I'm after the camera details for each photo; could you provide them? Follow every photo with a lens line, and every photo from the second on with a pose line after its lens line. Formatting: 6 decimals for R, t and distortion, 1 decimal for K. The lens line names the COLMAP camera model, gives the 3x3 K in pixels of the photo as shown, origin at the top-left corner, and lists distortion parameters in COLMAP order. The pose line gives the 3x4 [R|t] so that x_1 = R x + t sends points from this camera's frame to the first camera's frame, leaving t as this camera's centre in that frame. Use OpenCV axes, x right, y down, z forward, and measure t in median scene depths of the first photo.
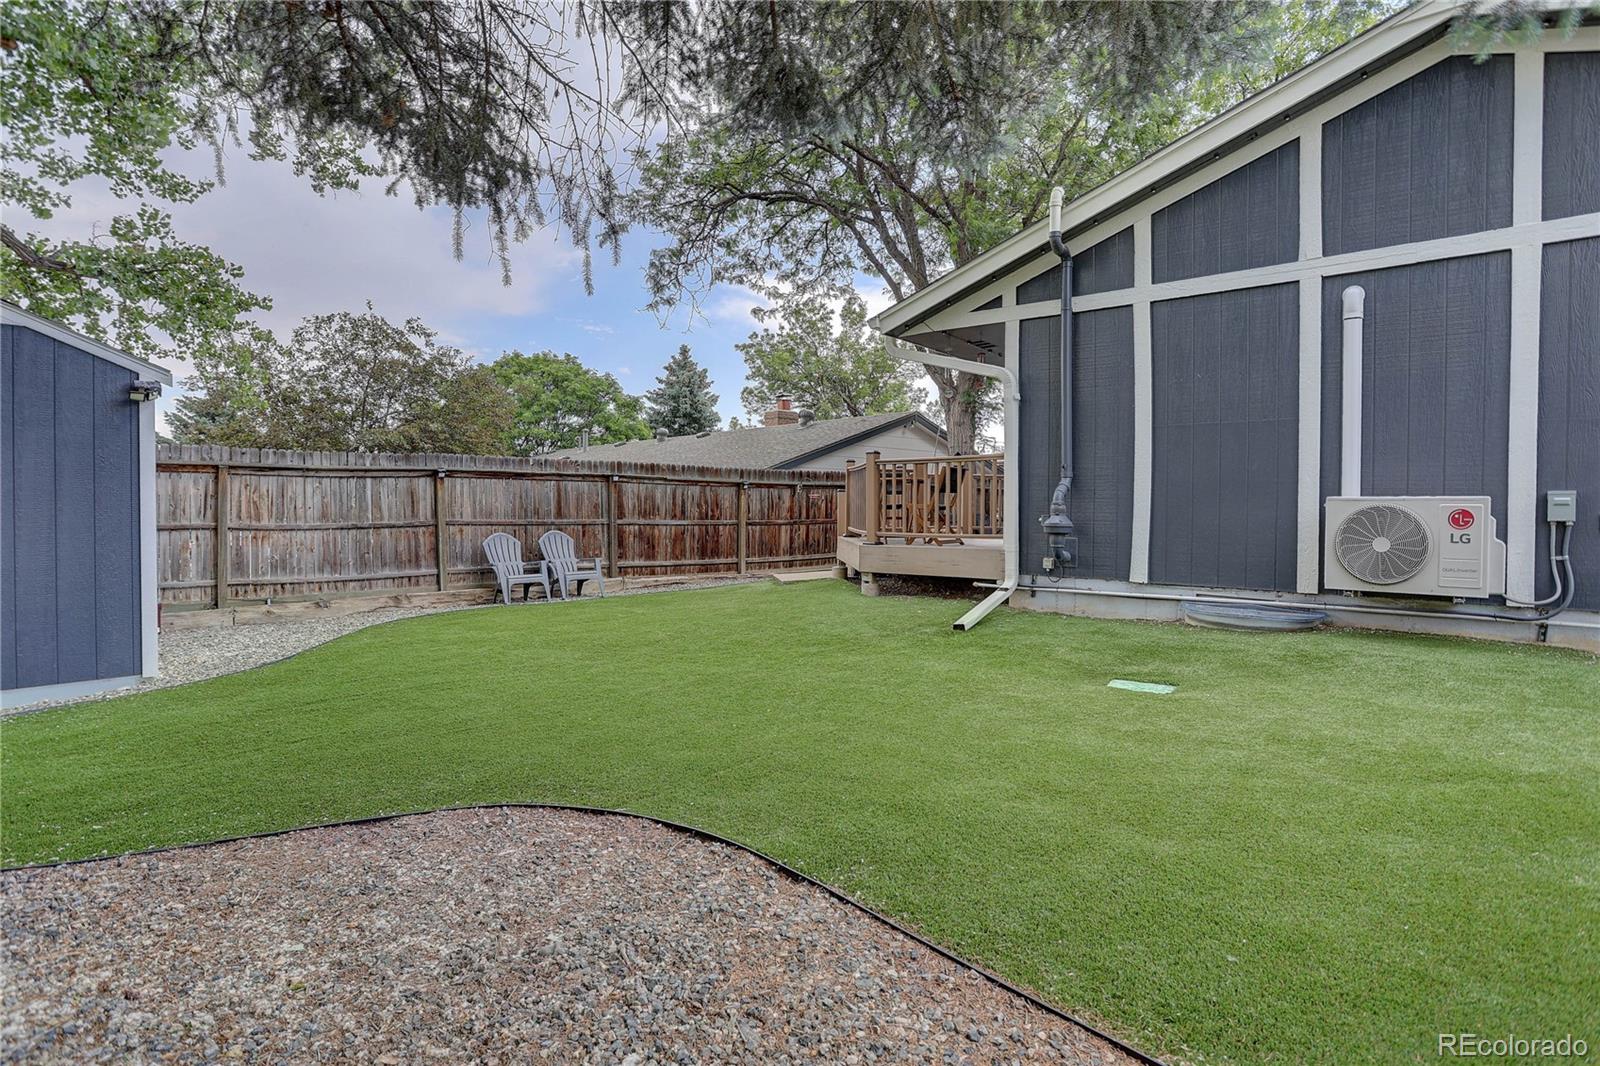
lens RADIAL K [[827.1, 0, 819.7], [0, 827.1, 524.6], [0, 0, 1]] dist [-0.024565, 0.000470]
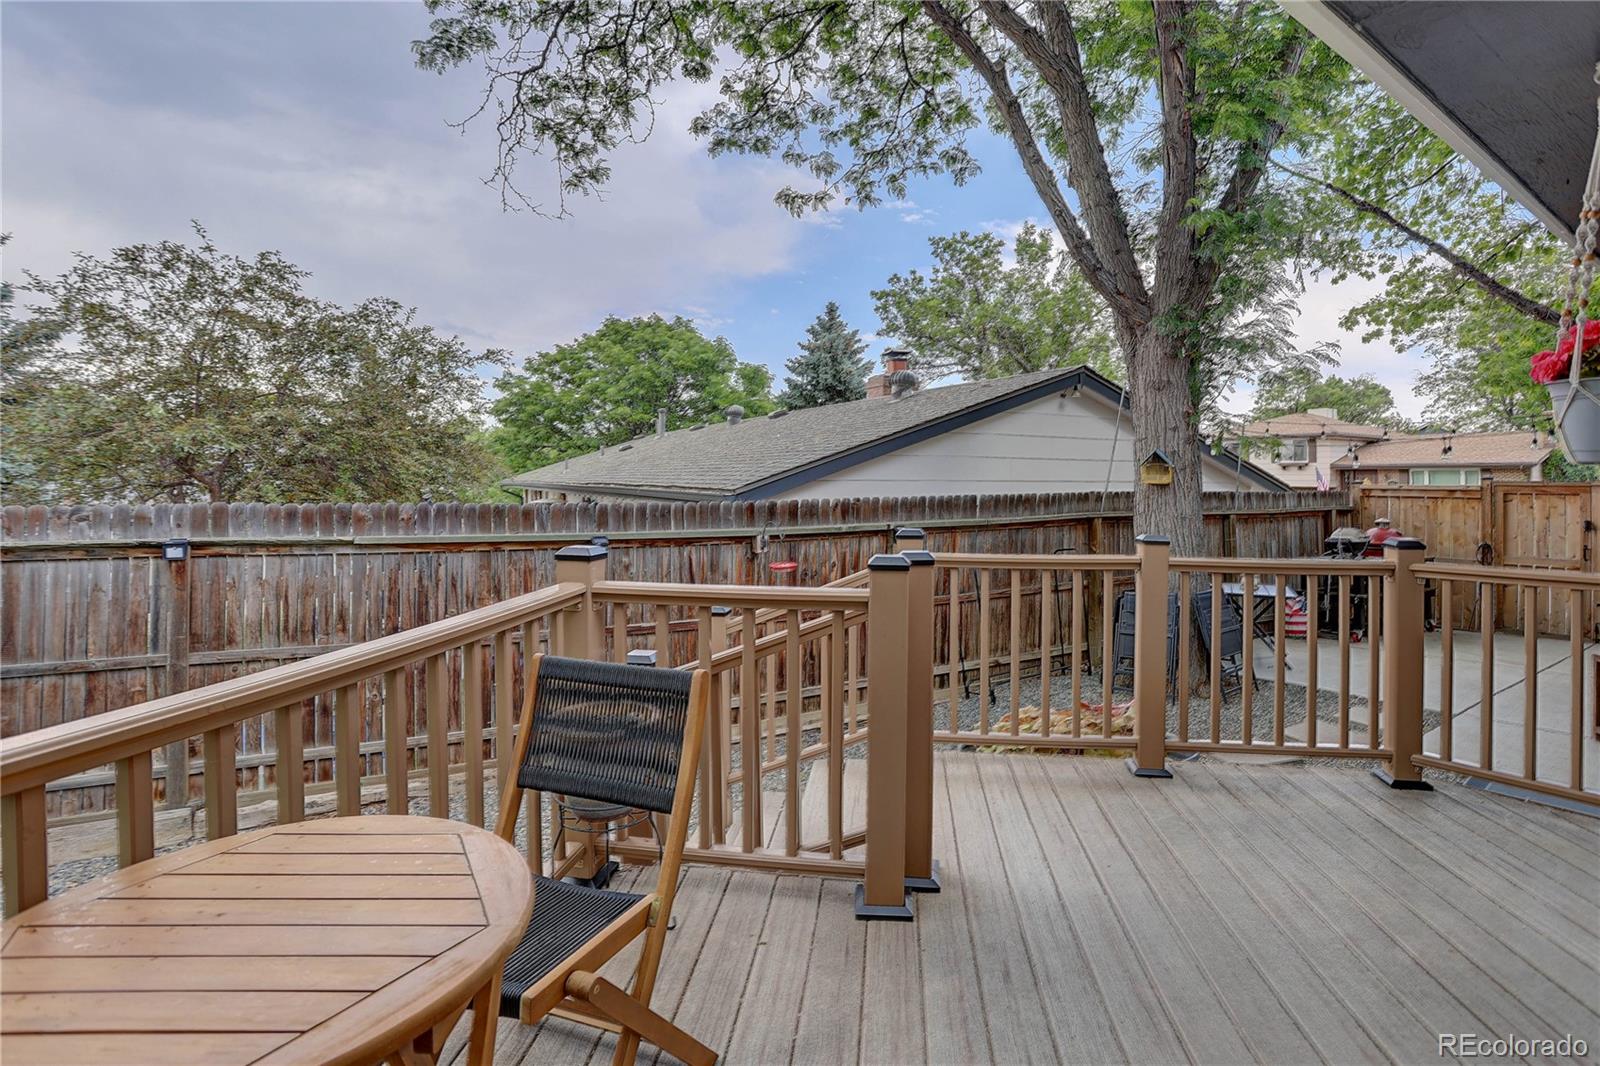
lens RADIAL K [[808.9, 0, 834.2], [0, 808.9, 490.8], [0, 0, 1]] dist [0.000264, 0.000269]
pose [[0.969392, 0.004788, -0.245471, 0.052095], [-0.005729, 0.999979, -0.003120, -0.031459], [0.245451, 0.004430, 0.969399, 0.264531]]
